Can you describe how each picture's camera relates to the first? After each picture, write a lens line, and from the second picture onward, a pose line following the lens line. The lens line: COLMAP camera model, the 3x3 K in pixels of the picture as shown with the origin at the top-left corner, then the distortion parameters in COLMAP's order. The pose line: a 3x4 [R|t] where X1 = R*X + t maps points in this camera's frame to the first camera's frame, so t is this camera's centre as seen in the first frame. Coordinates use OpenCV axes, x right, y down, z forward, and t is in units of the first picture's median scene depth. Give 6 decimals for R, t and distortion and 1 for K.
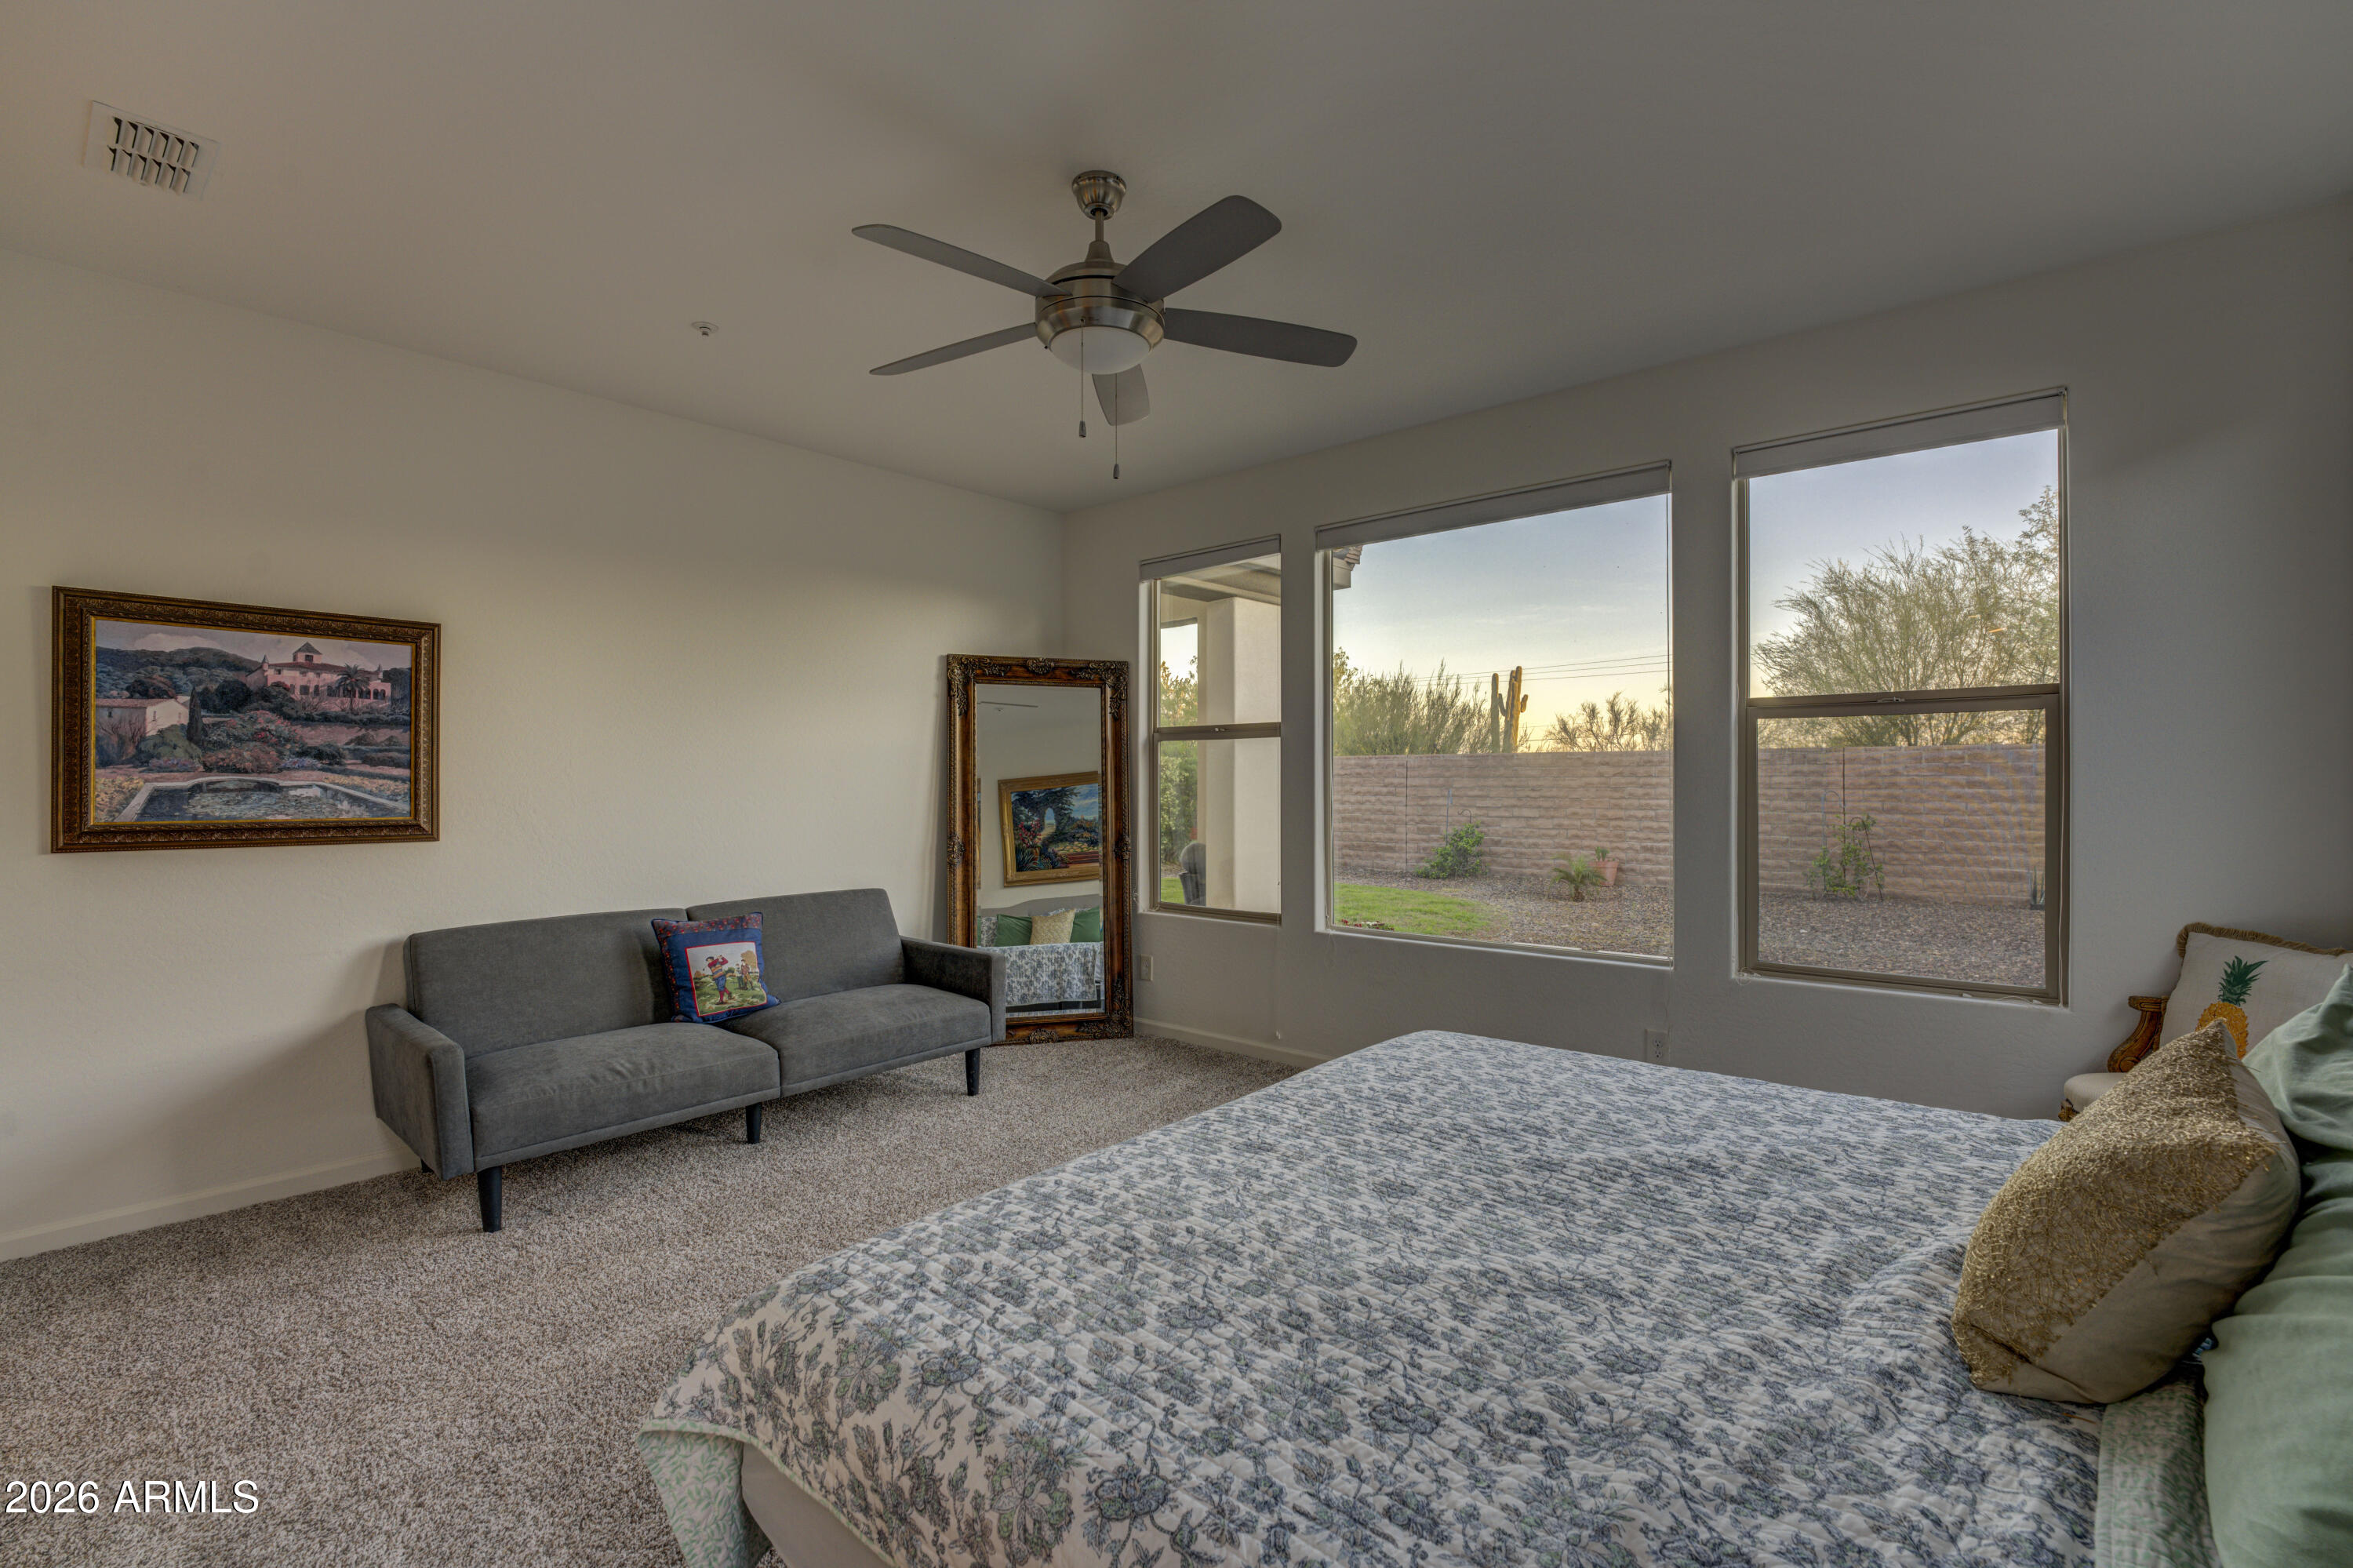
lens RADIAL K [[1063.5, 0, 1187.2], [0, 1063.5, 792.4], [0, 0, 1]] dist [-0.015677, -0.001900]
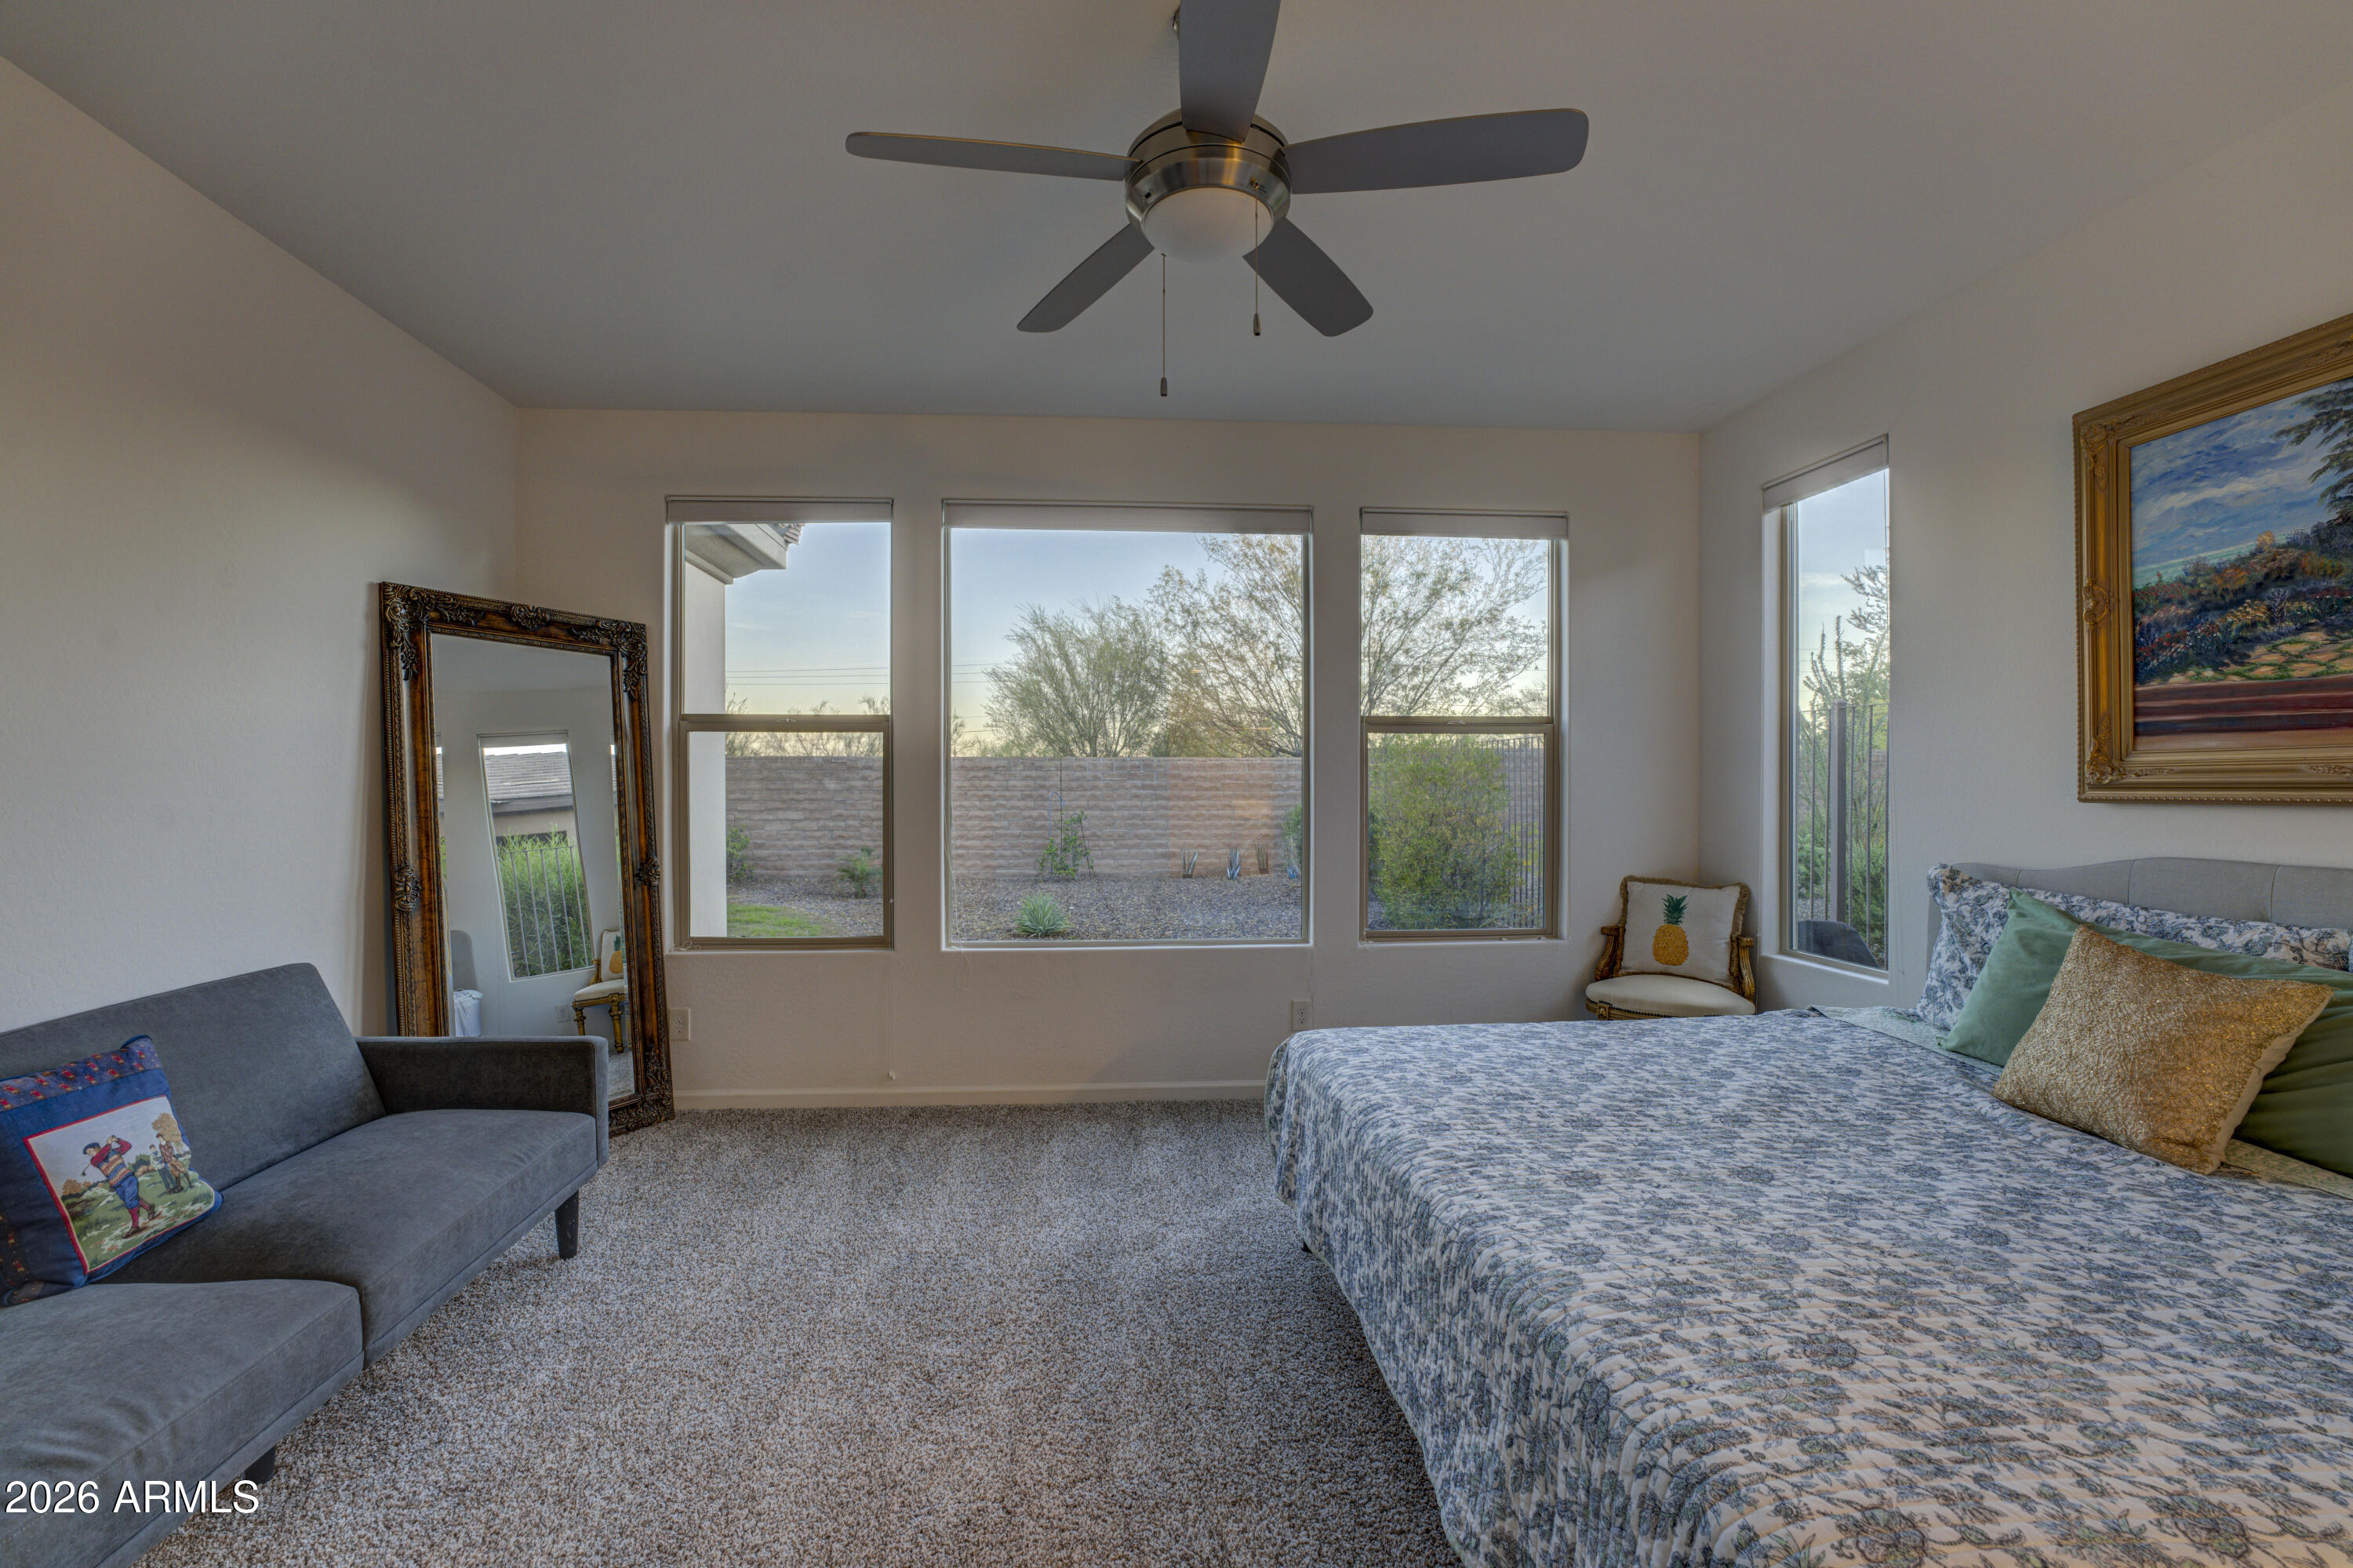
lens RADIAL K [[987.5, 0, 1169.8], [0, 987.5, 796.7], [0, 0, 1]] dist [-0.030879, 0.004666]
pose [[0.698940, -0.006296, 0.715153, -0.303725], [0.004951, 0.999980, 0.003965, -0.001509], [-0.715163, 0.000769, 0.698957, 0.252350]]
